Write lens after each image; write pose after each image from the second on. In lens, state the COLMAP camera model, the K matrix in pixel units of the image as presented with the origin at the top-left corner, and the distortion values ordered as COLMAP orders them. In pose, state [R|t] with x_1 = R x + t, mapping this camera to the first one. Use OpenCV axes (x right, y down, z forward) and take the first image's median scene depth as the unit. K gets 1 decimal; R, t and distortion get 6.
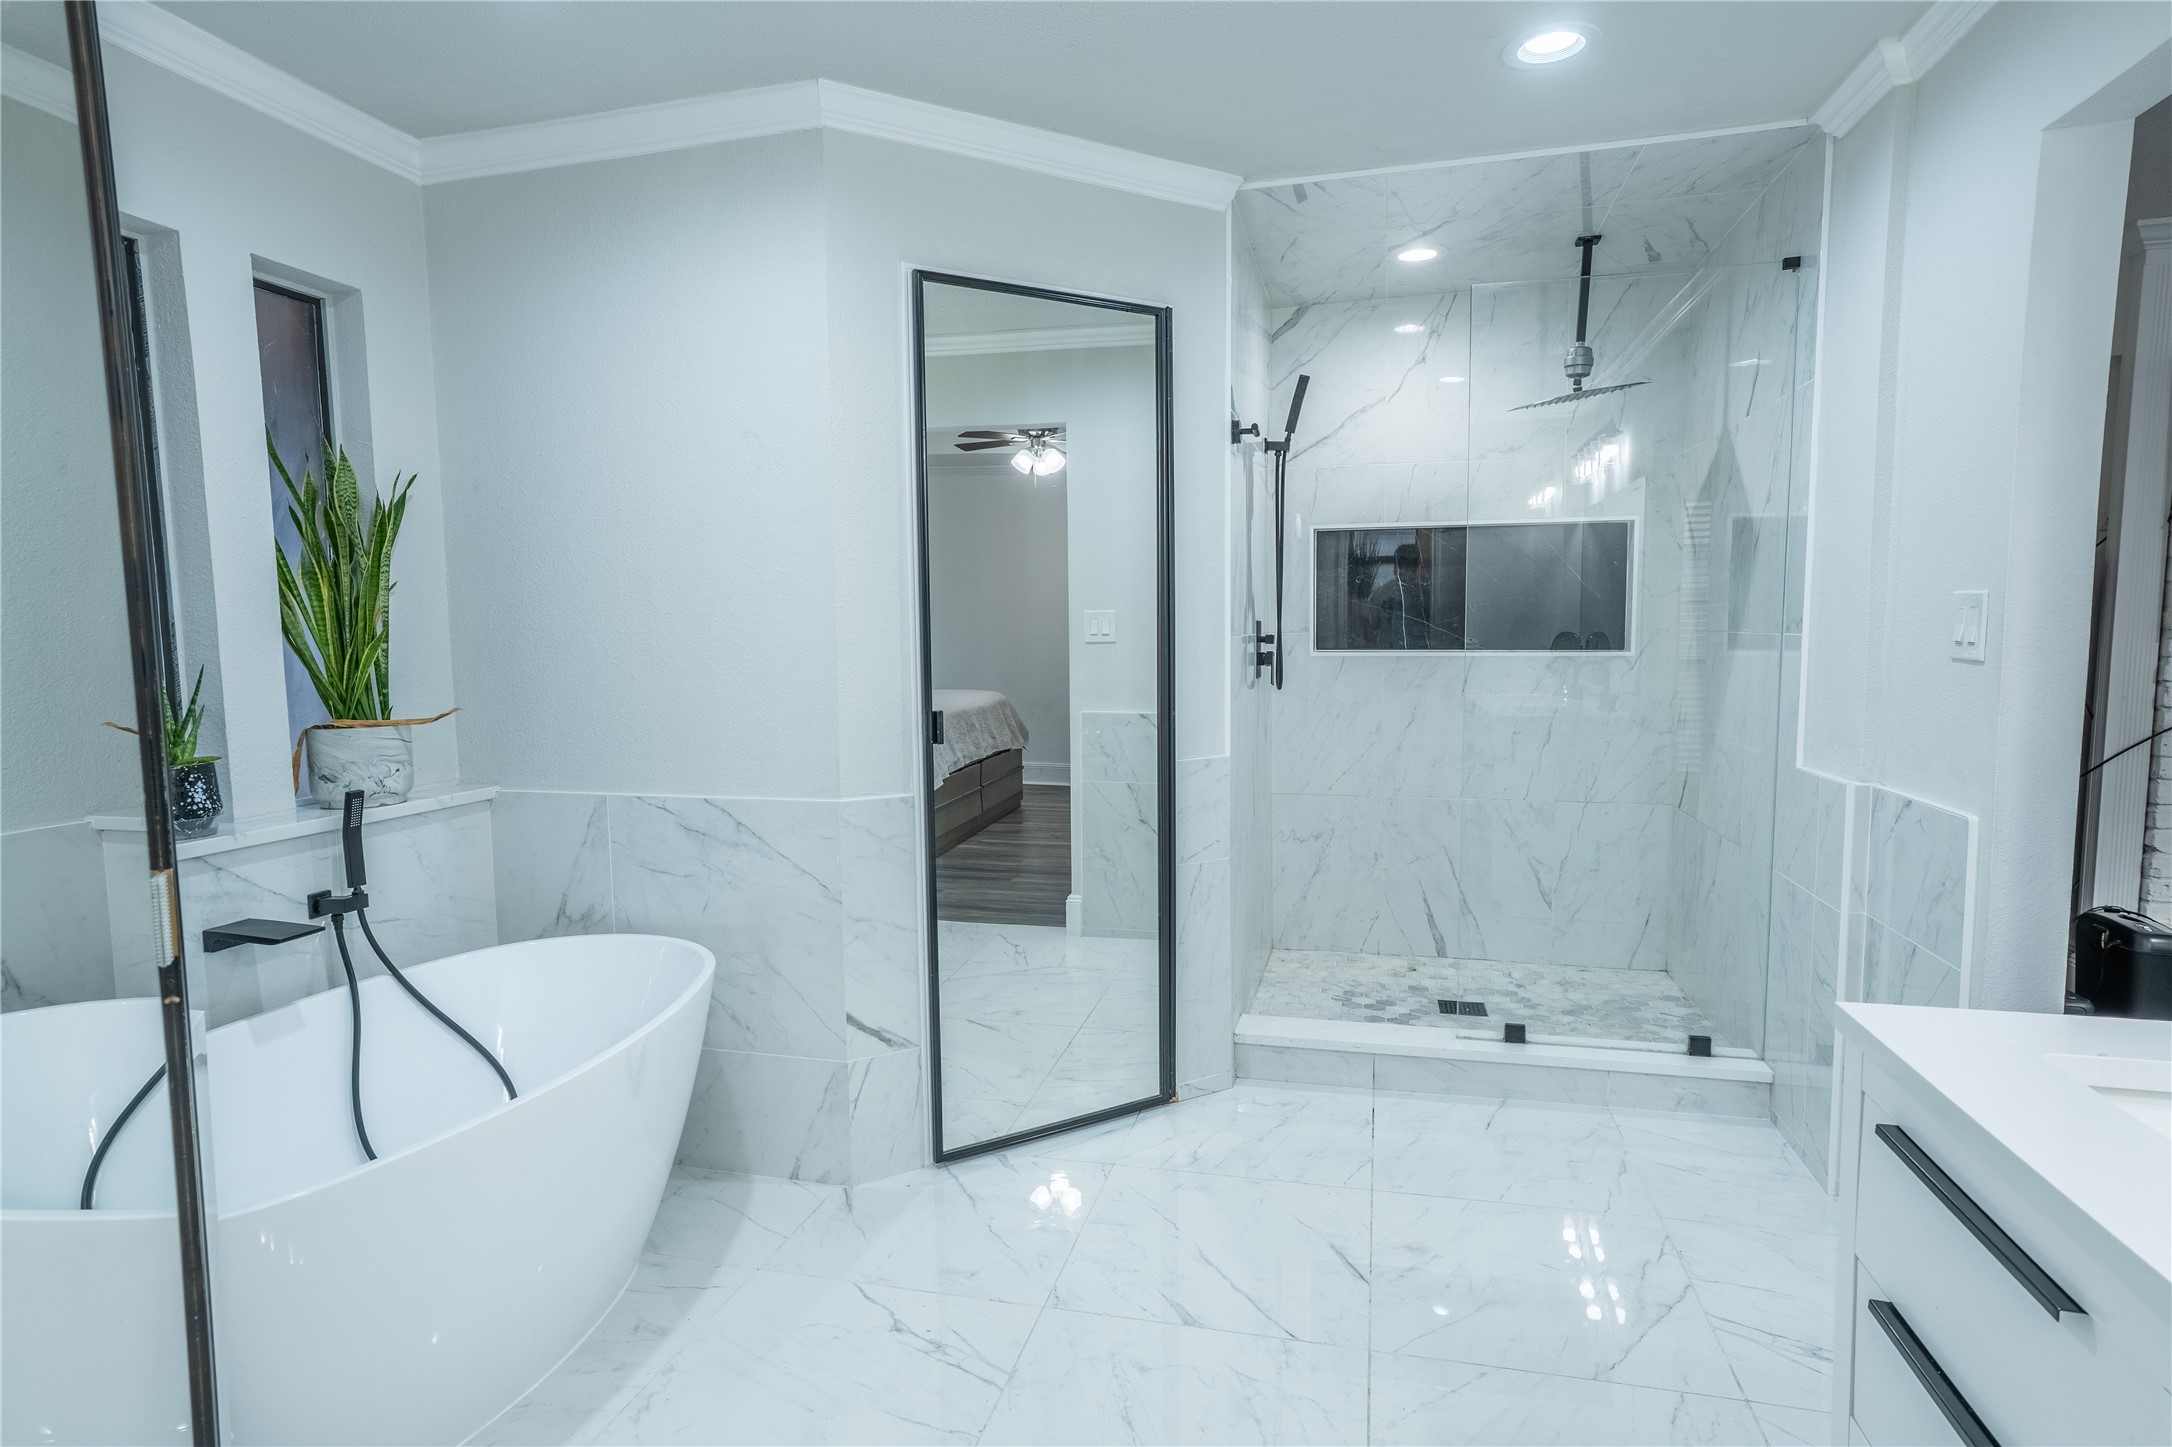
lens RADIAL K [[1180.3, 0, 1086.0], [0, 1180.3, 723.5], [0, 0, 1]] dist [-0.001851, -0.000389]
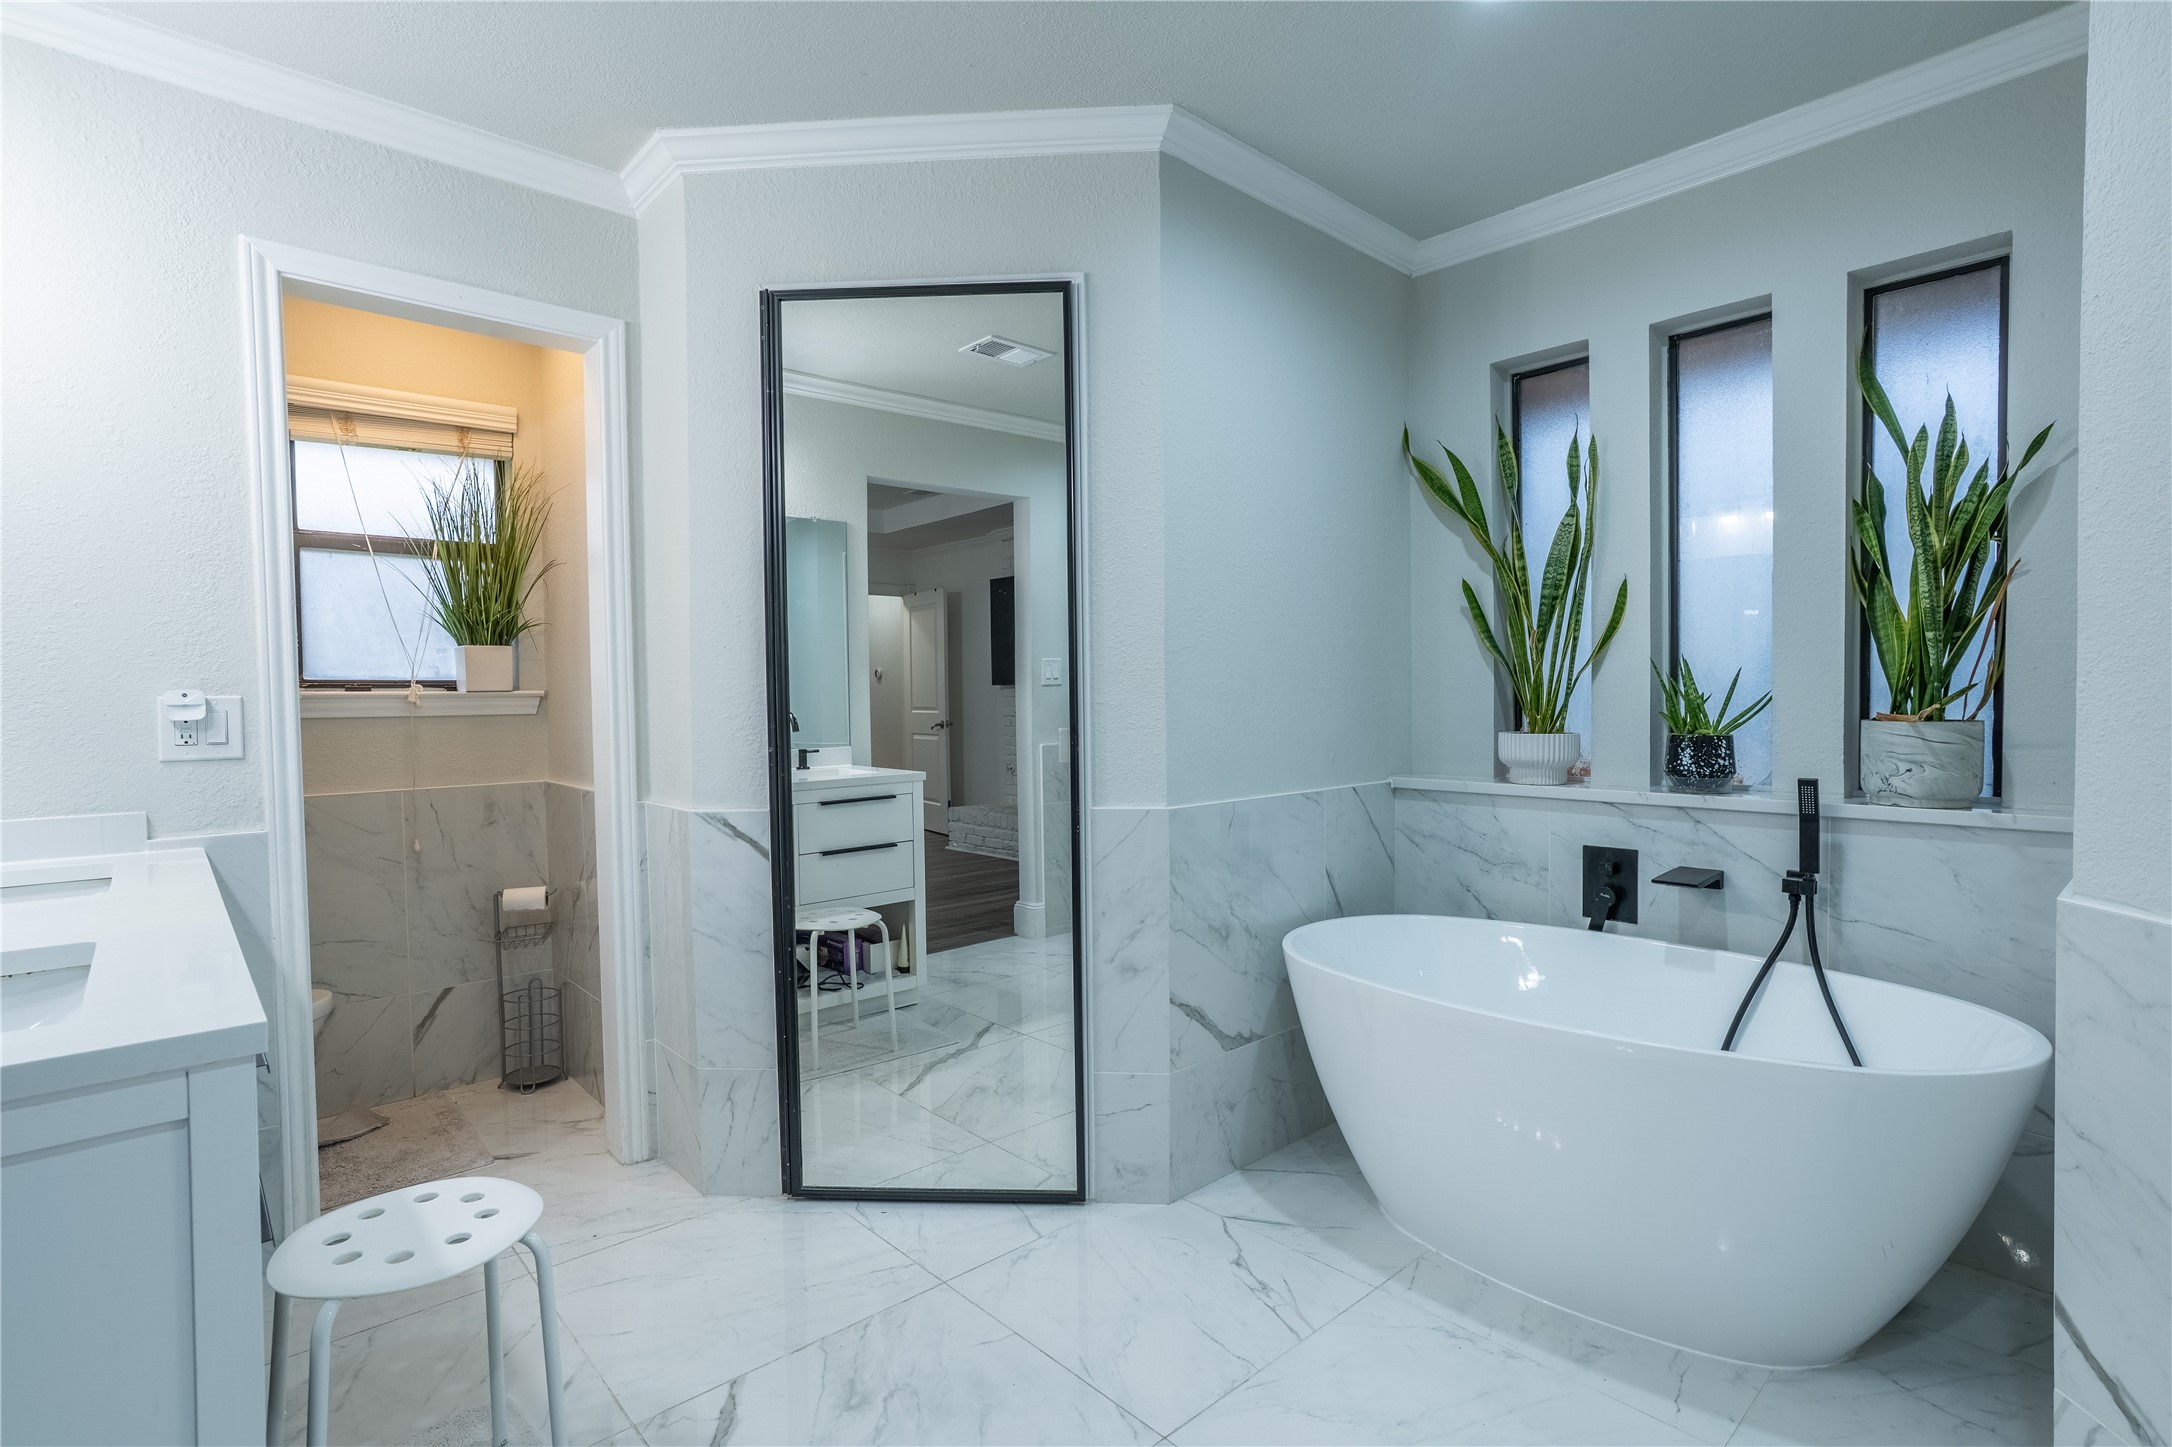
lens RADIAL K [[1045.2, 0, 1085.9], [0, 1045.2, 727.8], [0, 0, 1]] dist [-0.045180, 0.032052]
pose [[-0.566706, 0.038859, -0.823003, 0.502119], [-0.055419, 0.994827, 0.085133, -0.029909], [0.822054, 0.093856, -0.561621, 1.057658]]
